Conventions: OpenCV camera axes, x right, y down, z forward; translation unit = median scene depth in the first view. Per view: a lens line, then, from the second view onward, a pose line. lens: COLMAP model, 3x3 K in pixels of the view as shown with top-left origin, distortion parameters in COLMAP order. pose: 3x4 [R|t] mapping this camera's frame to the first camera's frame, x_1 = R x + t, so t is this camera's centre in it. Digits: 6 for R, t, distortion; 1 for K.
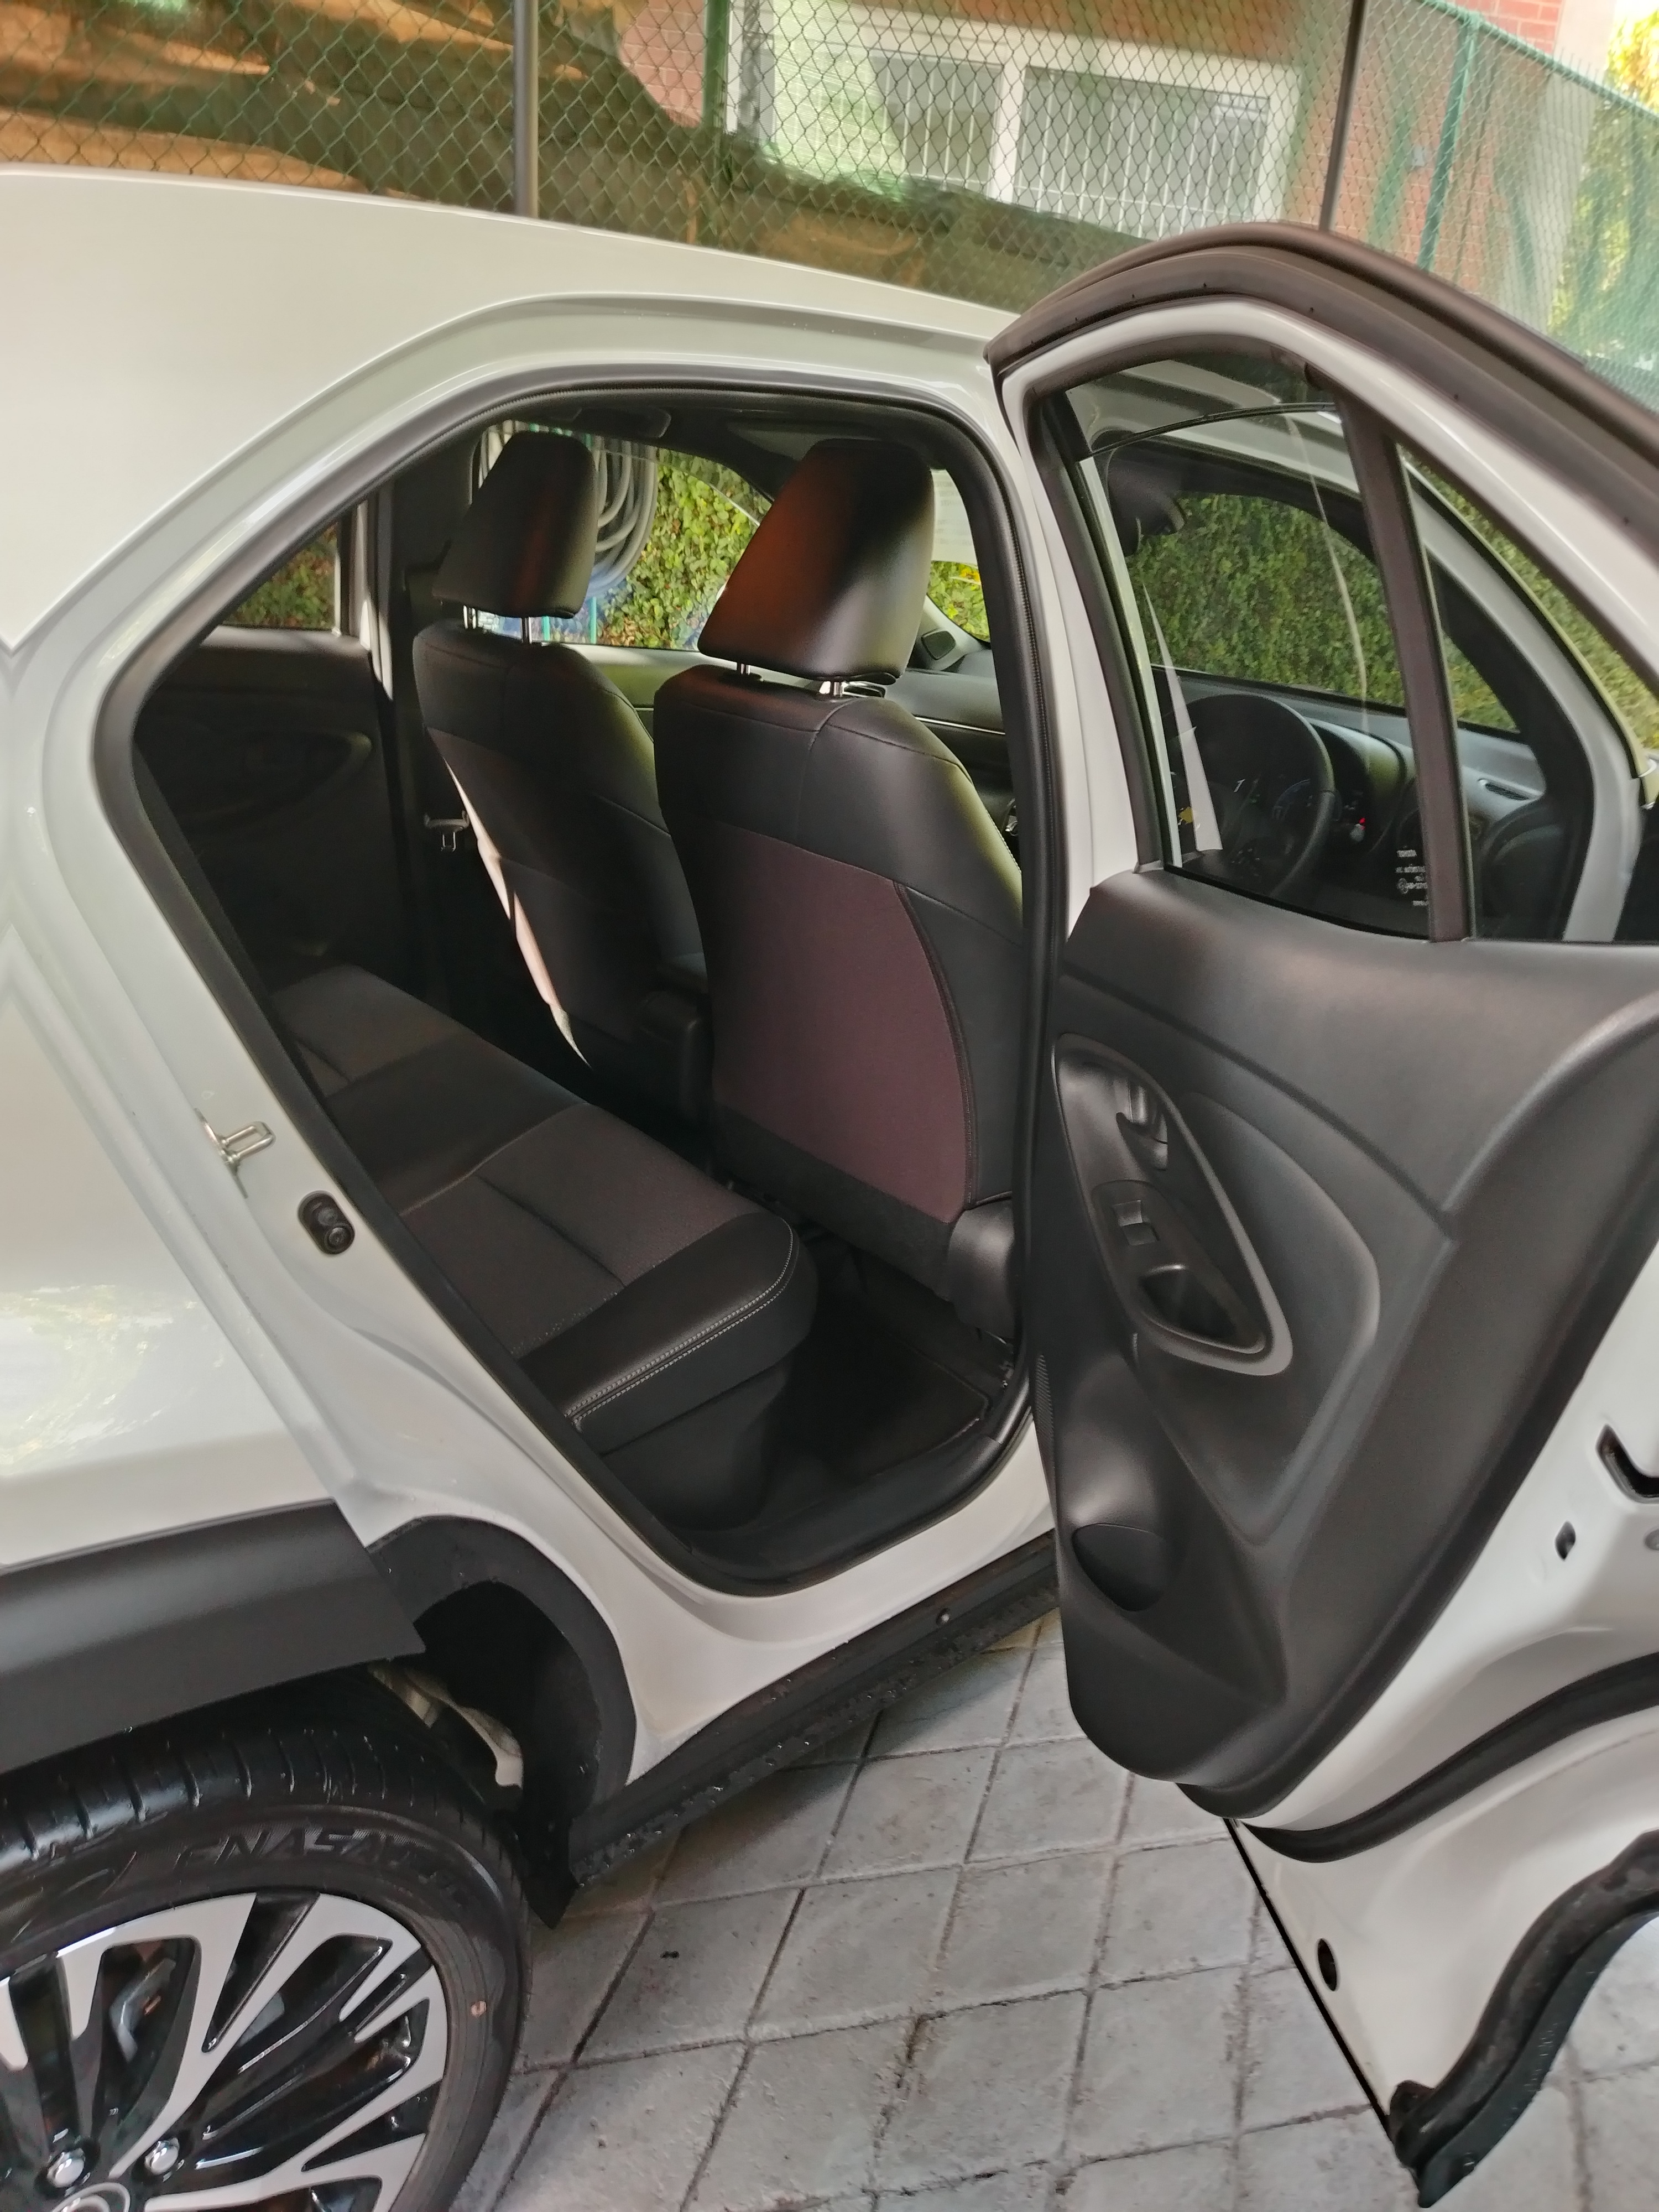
lens RADIAL K [[1493.5, 0, 829.5], [0, 1493.5, 1106.0], [0, 0, 1]] dist [0.003931, 0.001000]
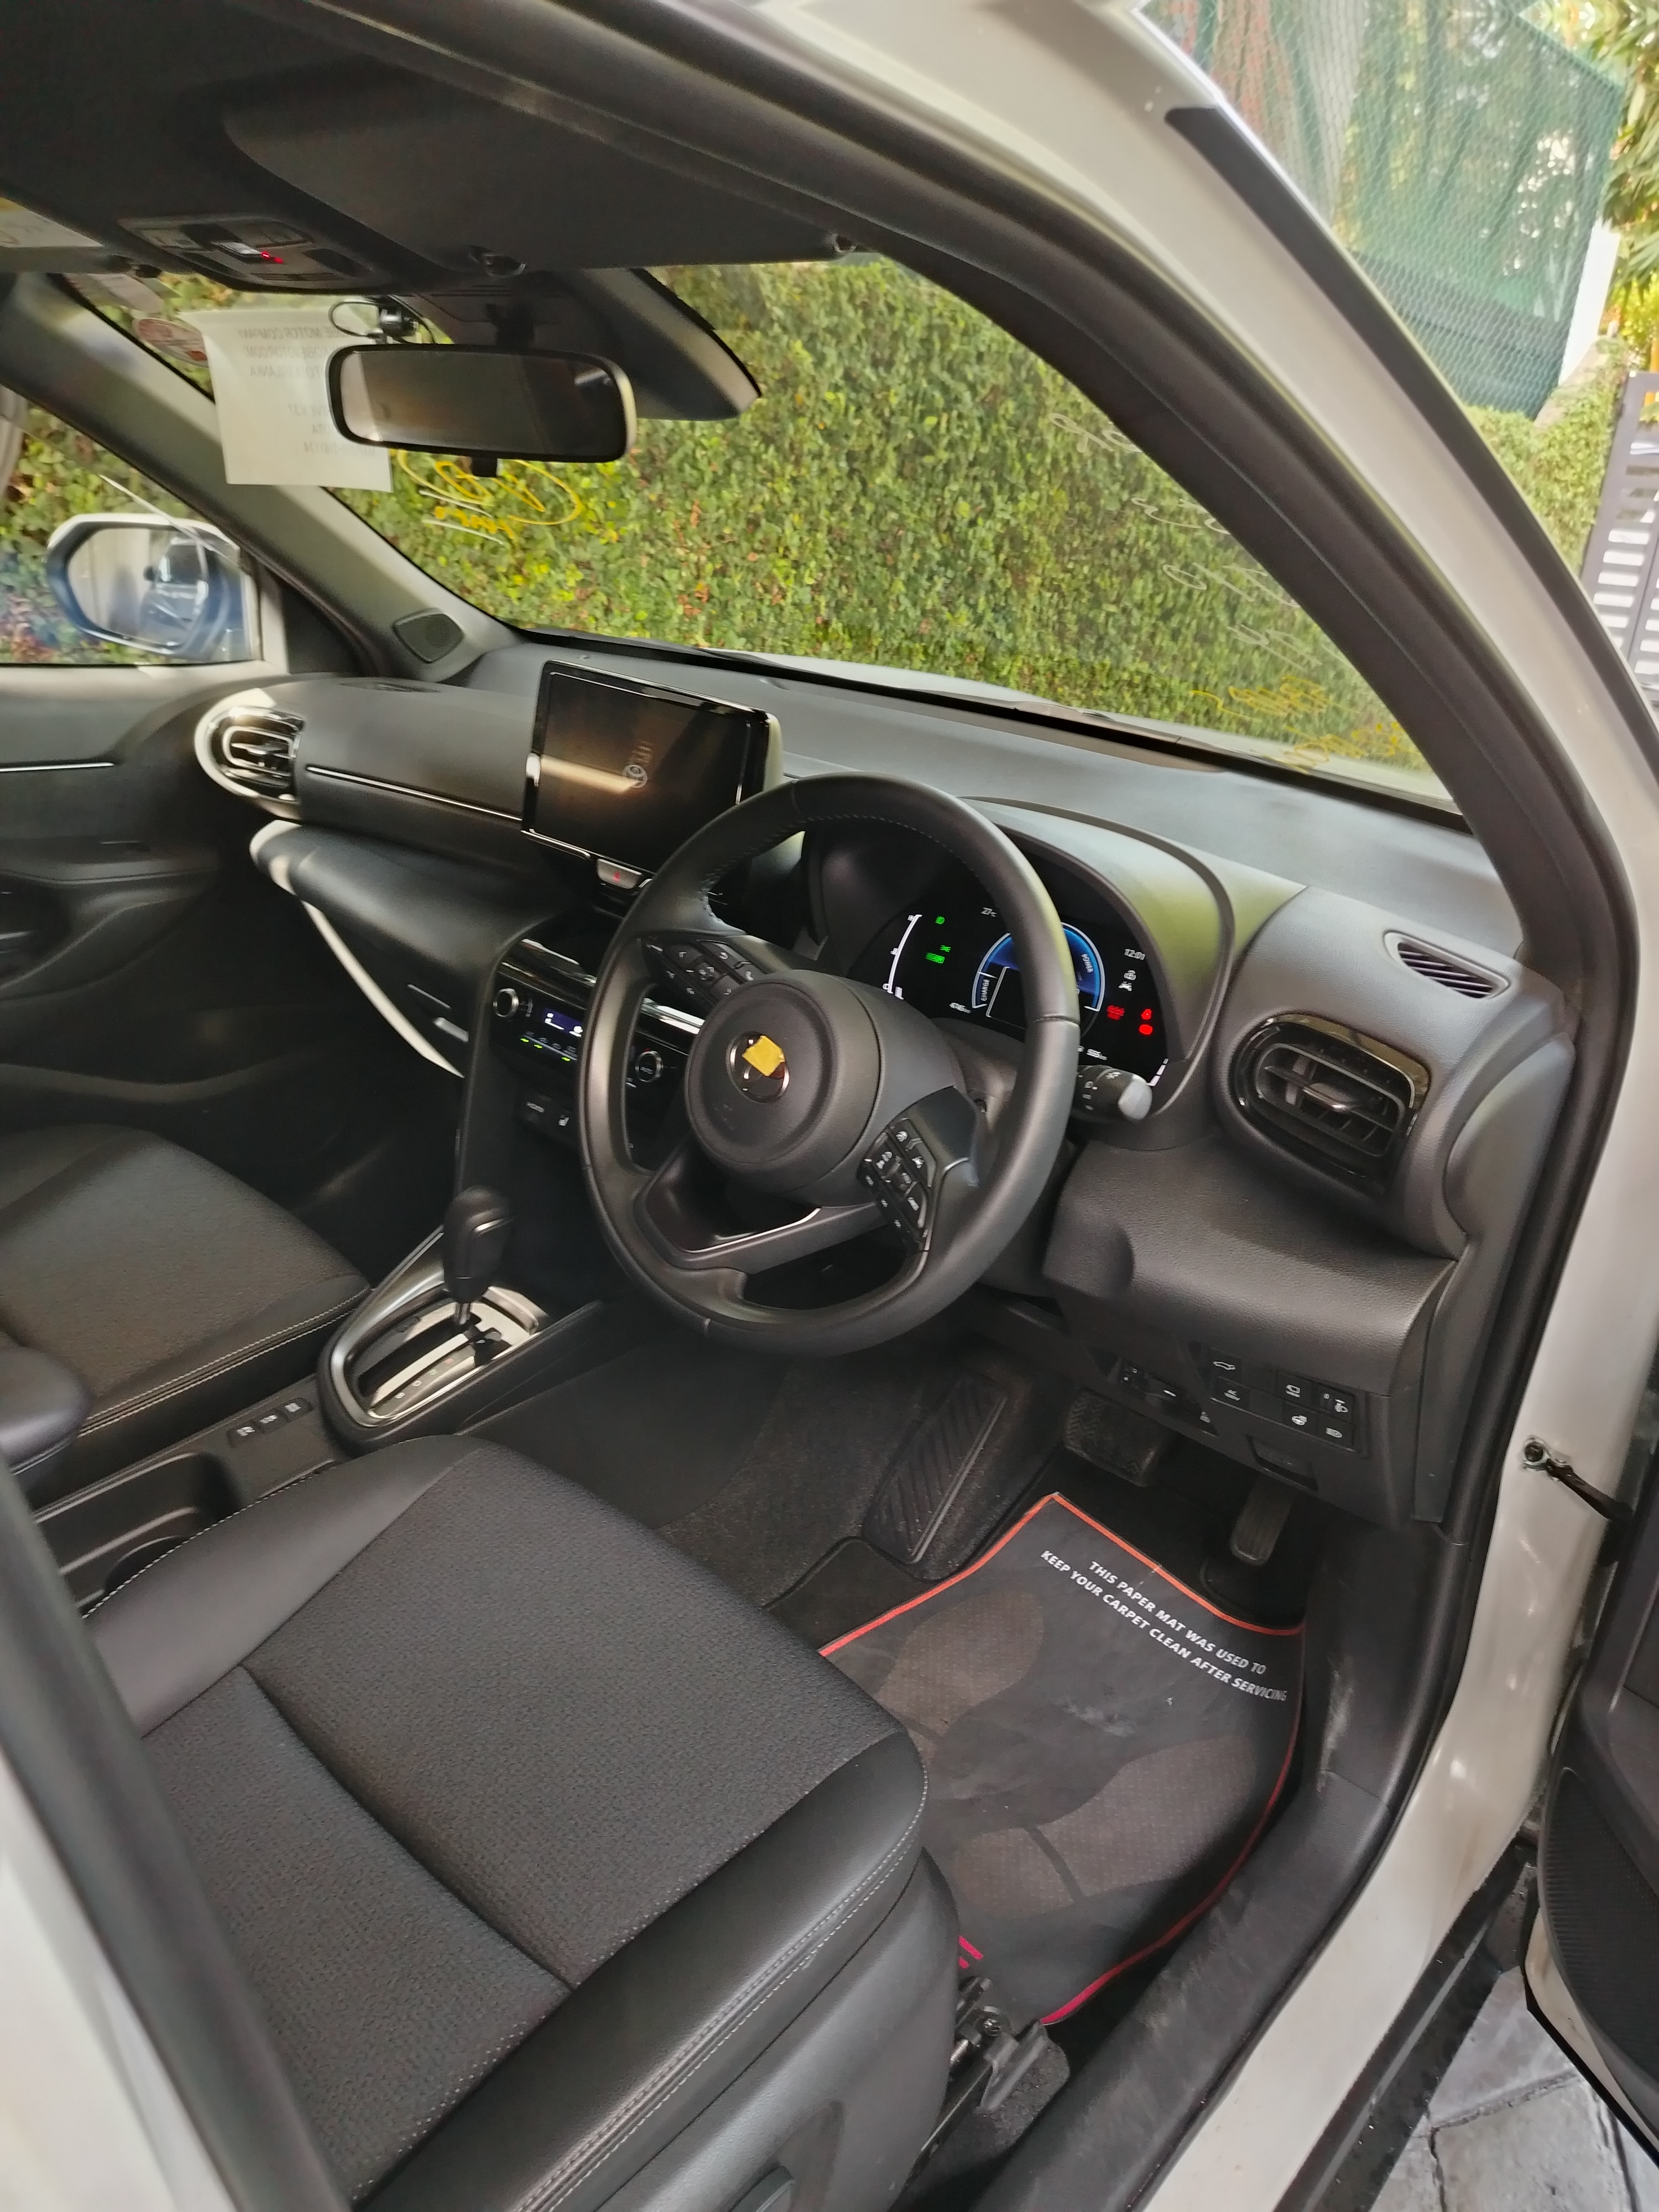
lens RADIAL K [[1457.3, 0, 829.5], [0, 1457.3, 1106.0], [0, 0, 1]] dist [0.043941, -0.073194]
pose [[0.991728, -0.056238, 0.115379, 0.091388], [0.052546, 0.998012, 0.034793, -0.084538], [-0.117106, -0.028442, 0.992712, 0.250832]]
